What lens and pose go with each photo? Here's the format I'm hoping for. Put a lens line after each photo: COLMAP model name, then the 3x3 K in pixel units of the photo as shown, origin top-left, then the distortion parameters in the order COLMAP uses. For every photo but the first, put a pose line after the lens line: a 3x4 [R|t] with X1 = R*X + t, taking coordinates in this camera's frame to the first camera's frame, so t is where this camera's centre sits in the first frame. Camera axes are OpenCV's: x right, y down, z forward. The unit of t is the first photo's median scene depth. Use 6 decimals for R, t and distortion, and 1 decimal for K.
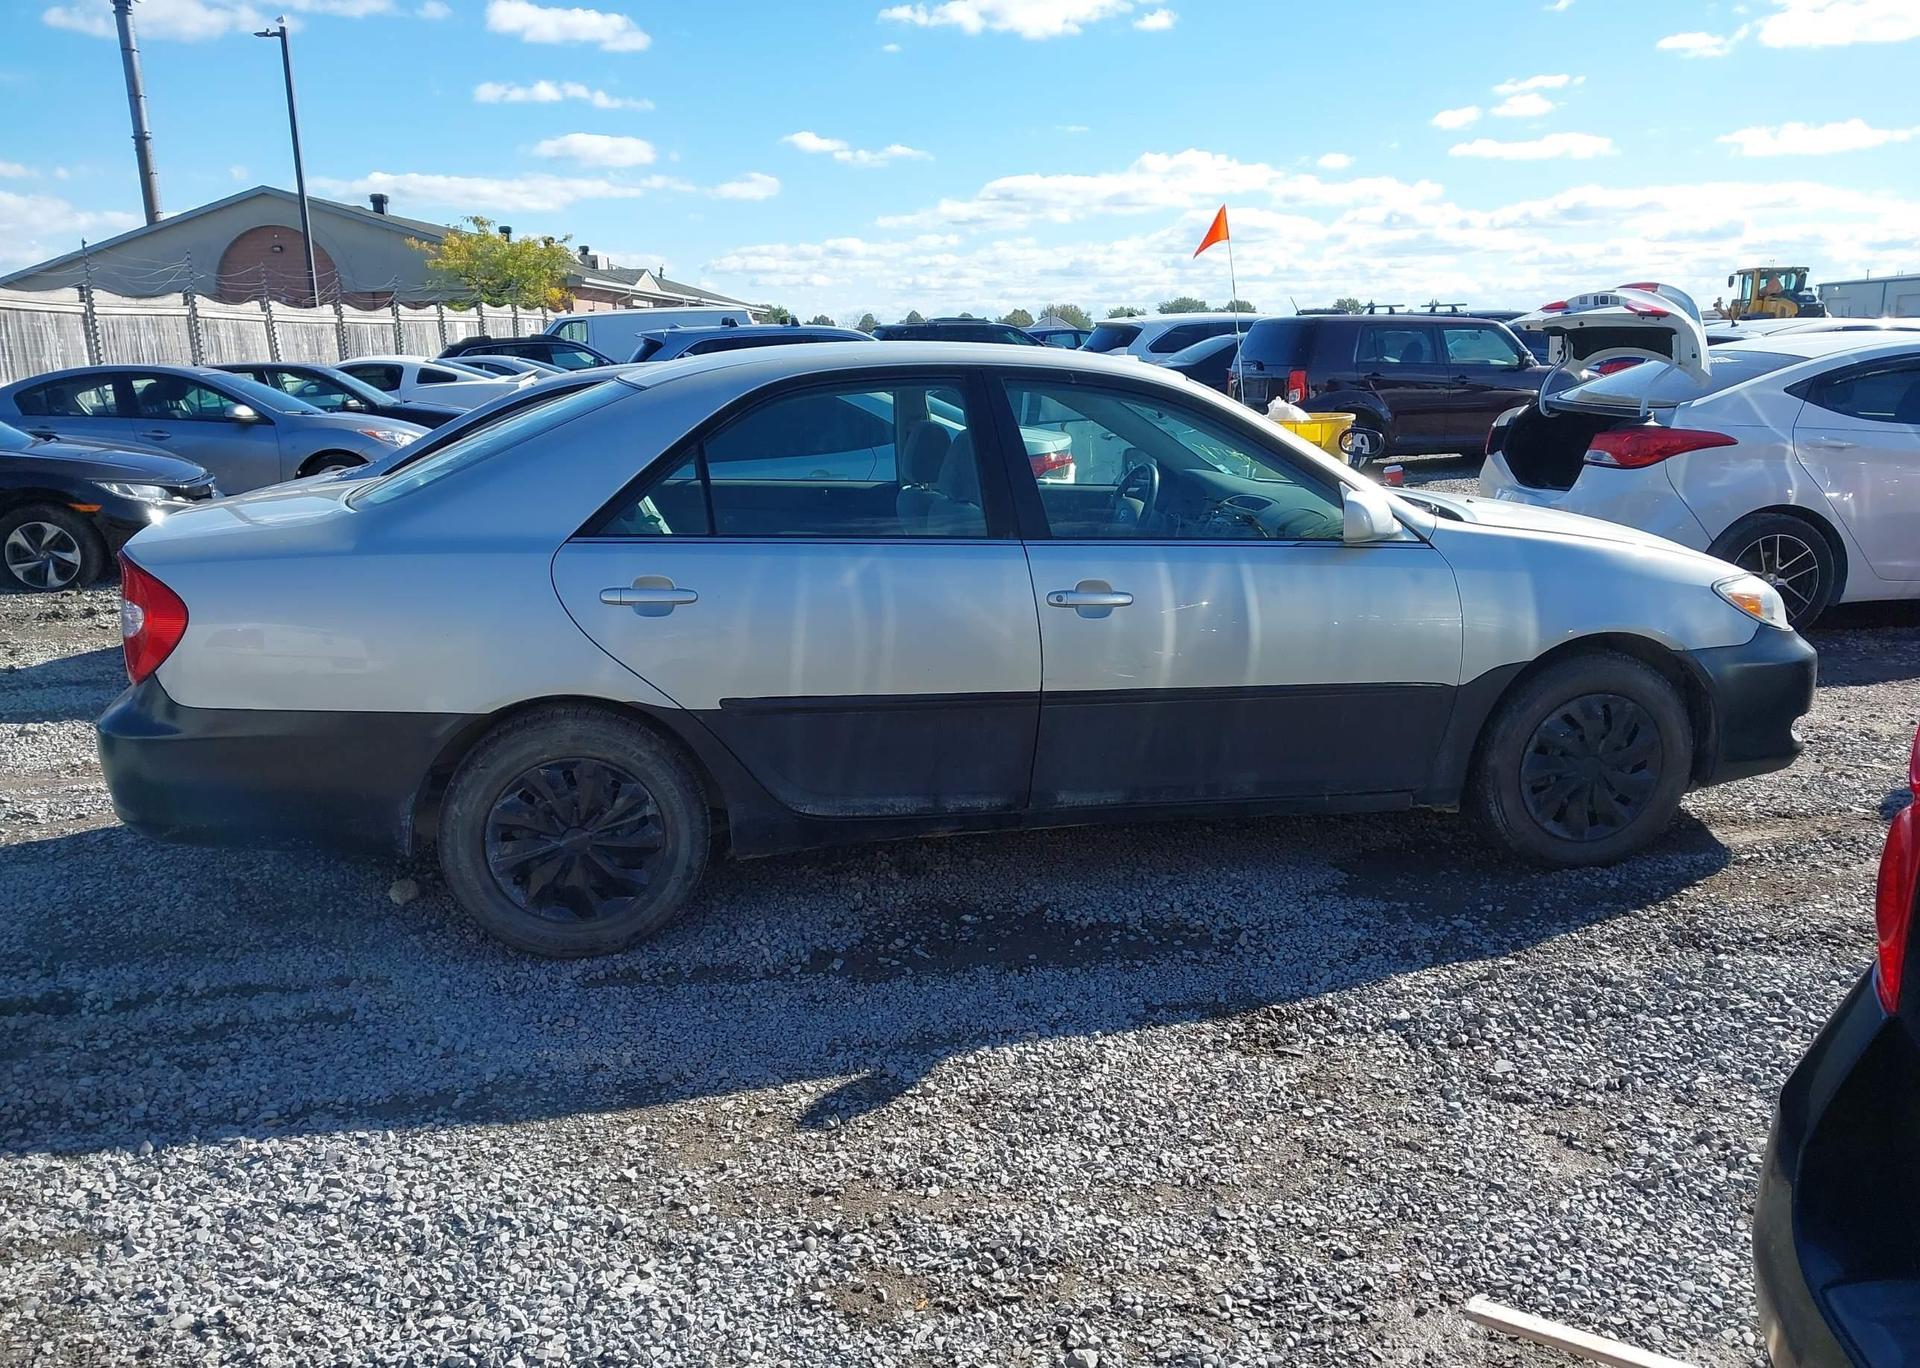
lens RADIAL K [[1527.4, 0, 965.0], [0, 1527.4, 695.4], [0, 0, 1]] dist [0.011784, -0.013450]
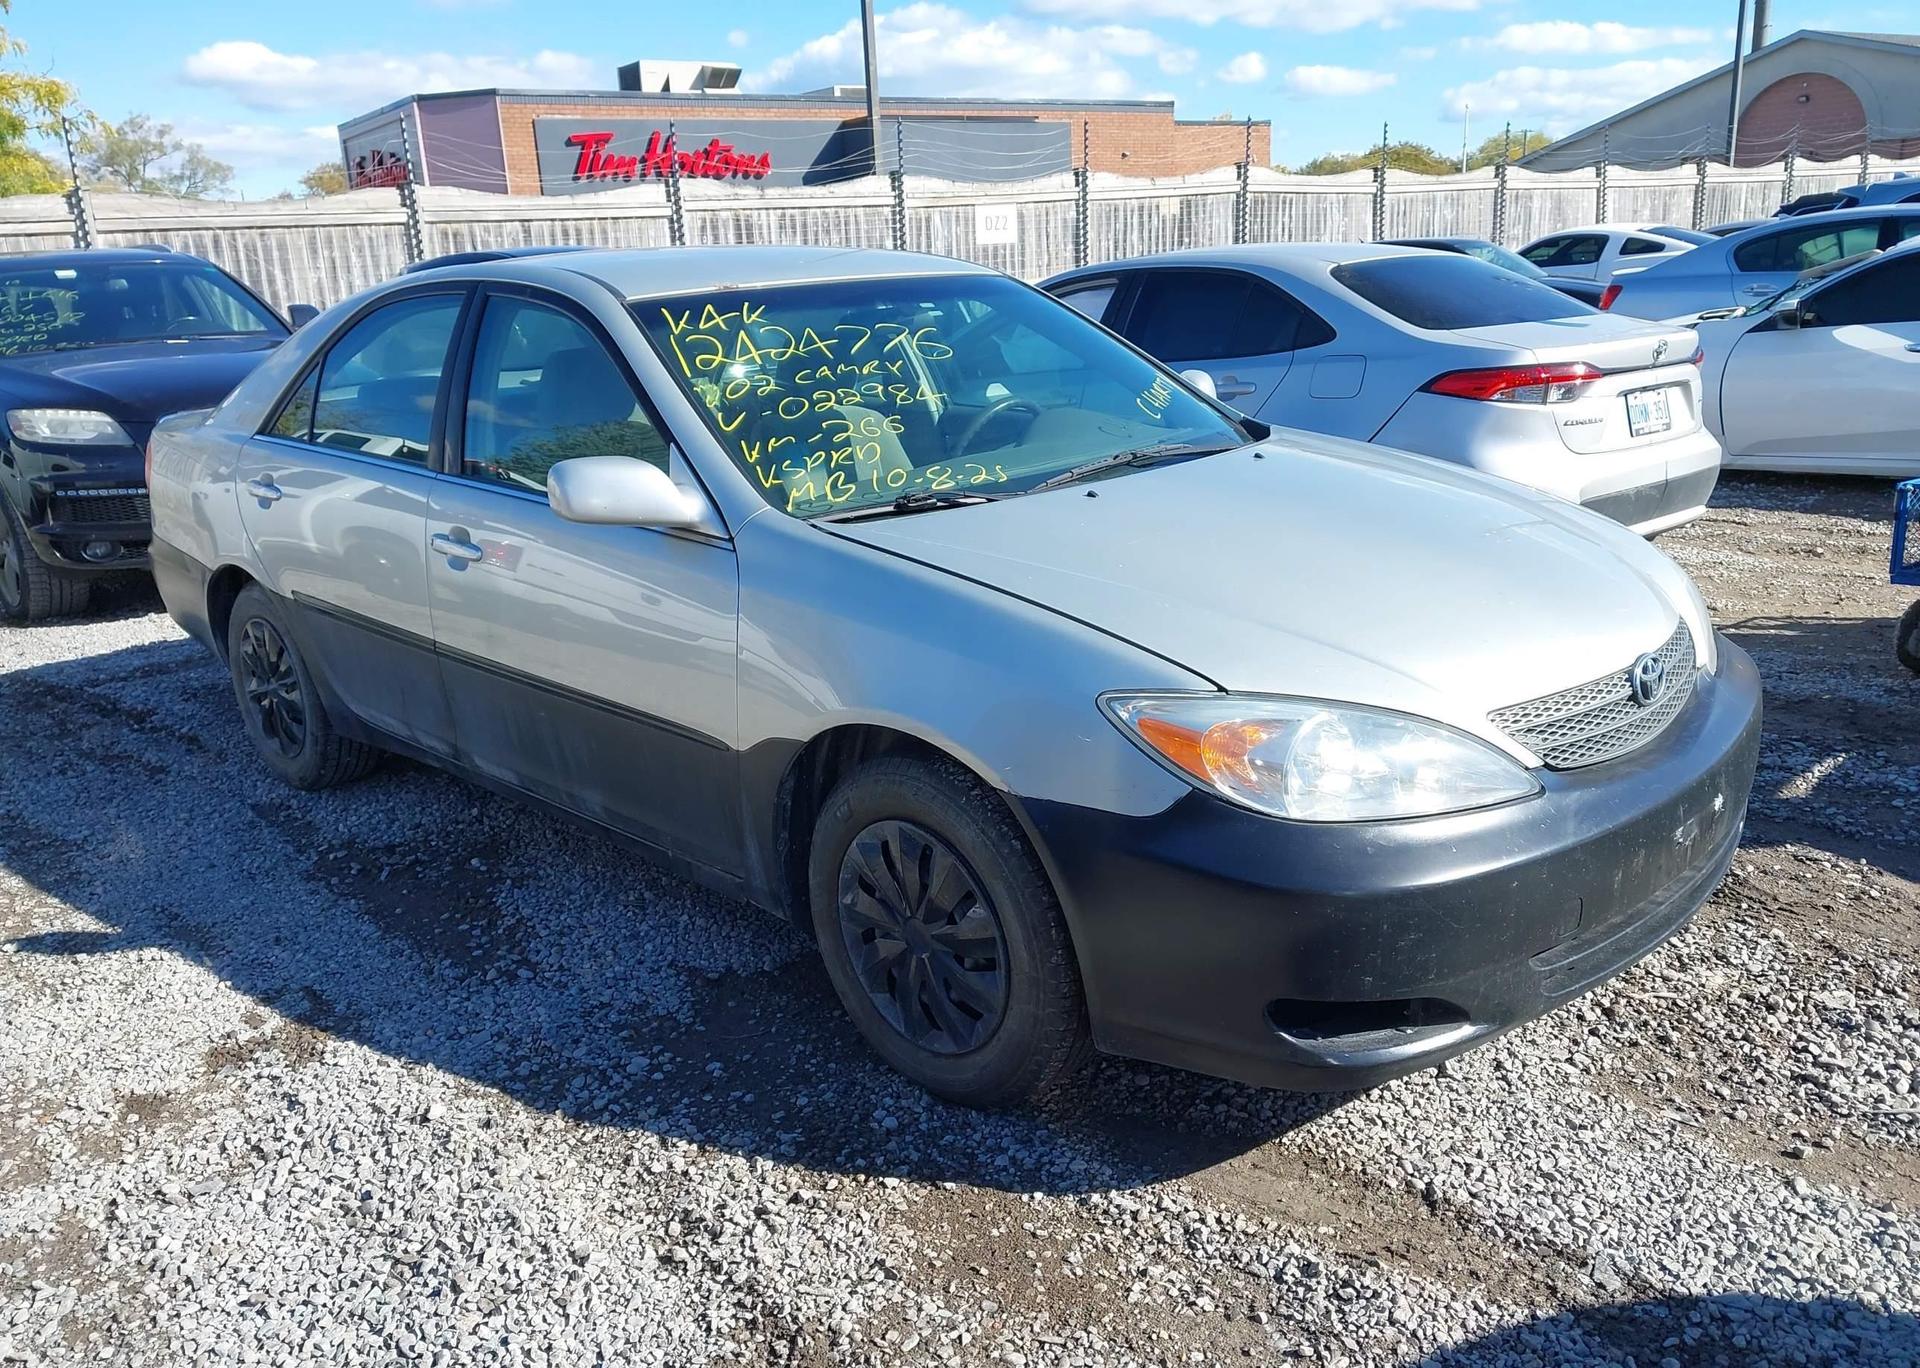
lens RADIAL K [[1527.4, 0, 957.3], [0, 1527.4, 685.6], [0, 0, 1]] dist [0.011784, -0.013450]
pose [[0.563912, 0.209646, -0.798781, 0.206636], [-0.145414, 0.977335, 0.153851, -0.034794], [0.812932, 0.029395, 0.581617, 0.151233]]
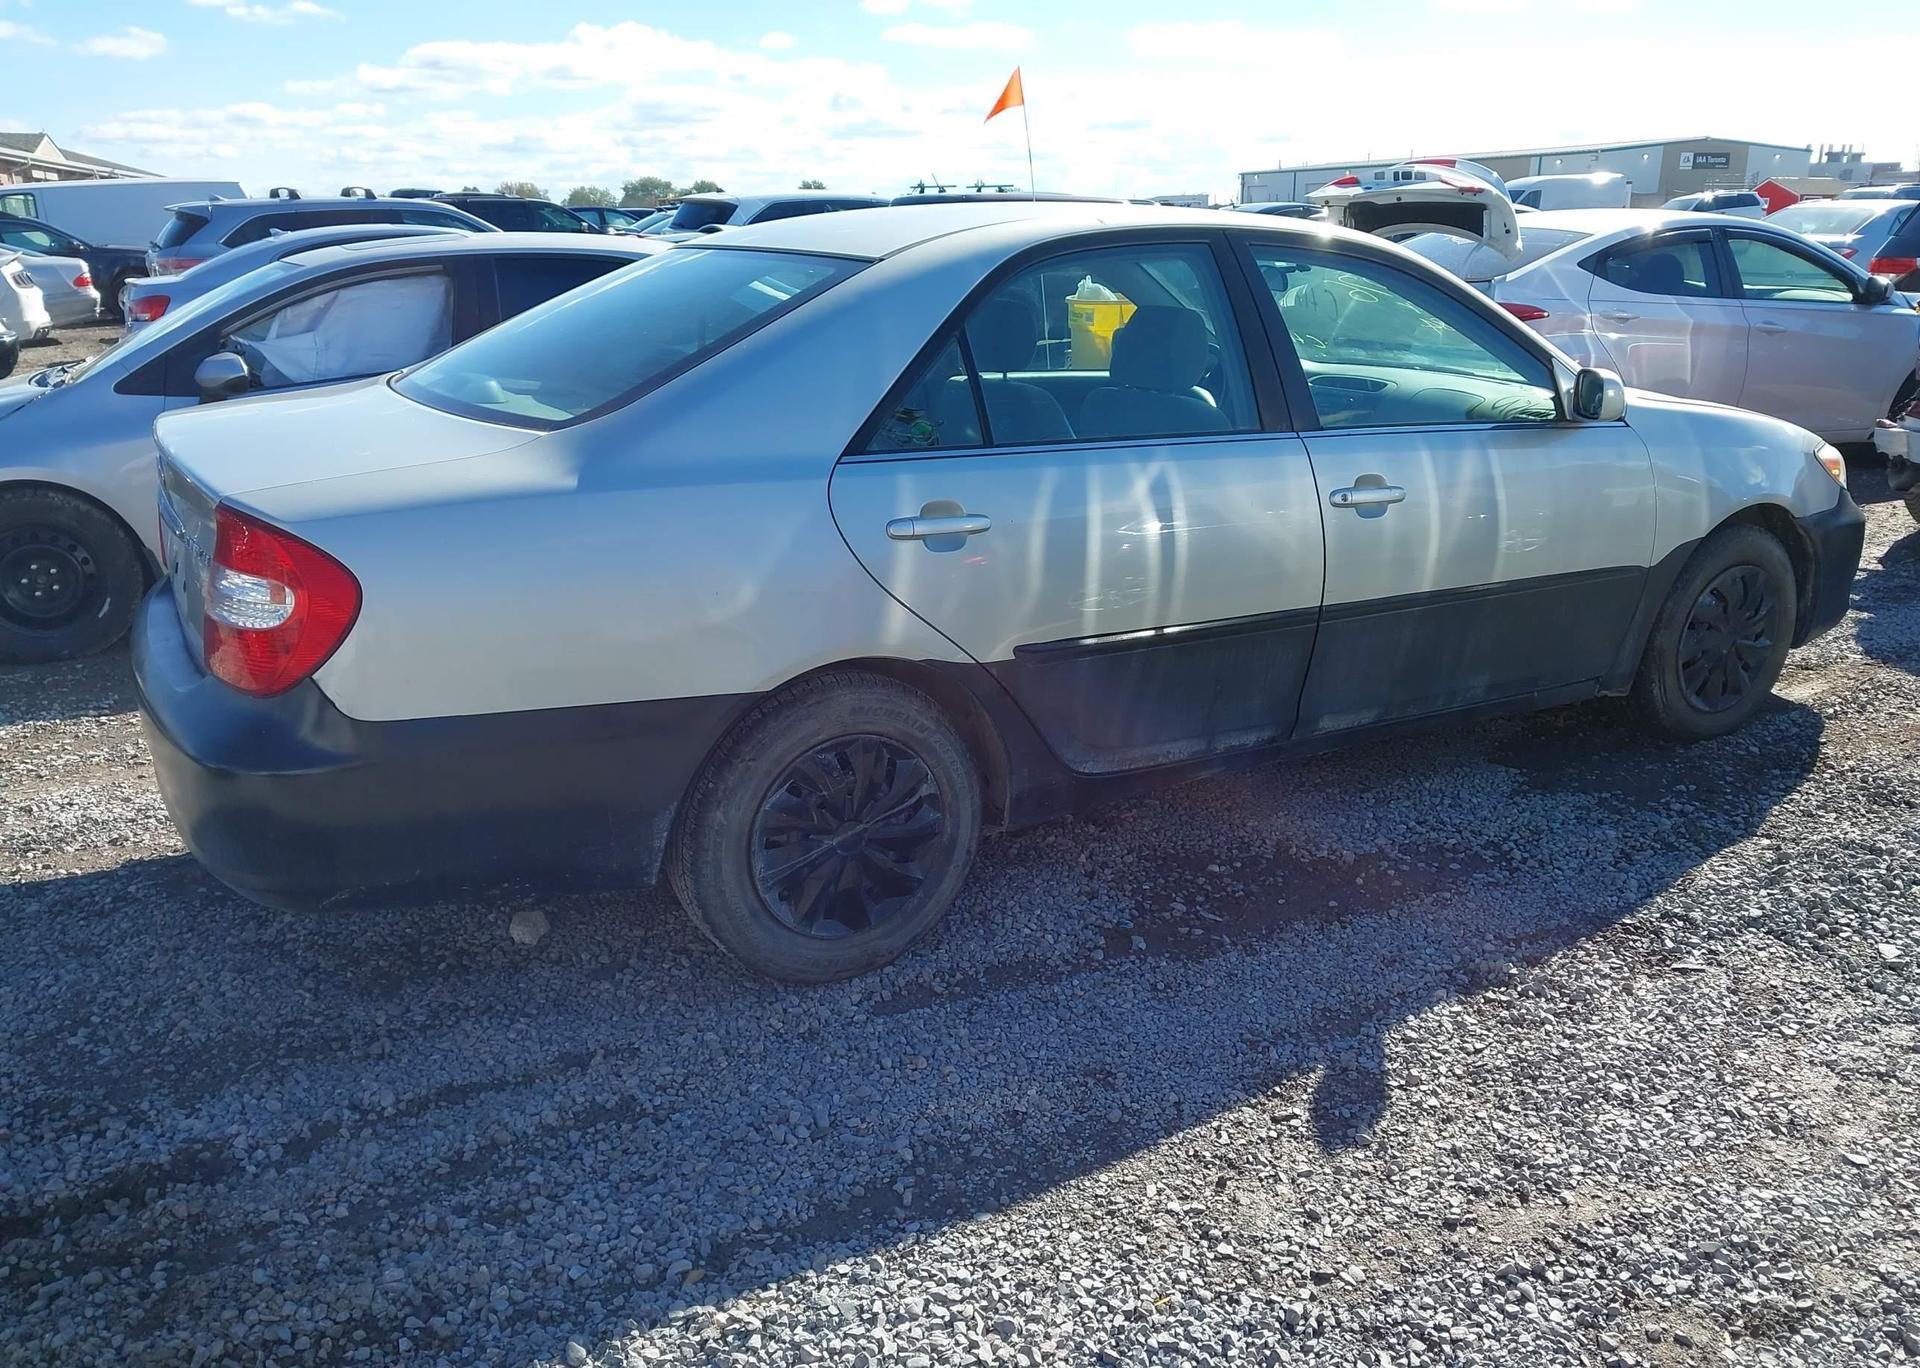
lens RADIAL K [[1527.4, 0, 952.9], [0, 1527.4, 673.8], [0, 0, 1]] dist [0.011784, -0.013450]
pose [[0.944611, -0.089743, 0.315682, -0.092471], [0.071014, 0.994990, 0.070364, -0.008760], [-0.320416, -0.044049, 0.946252, 0.047468]]
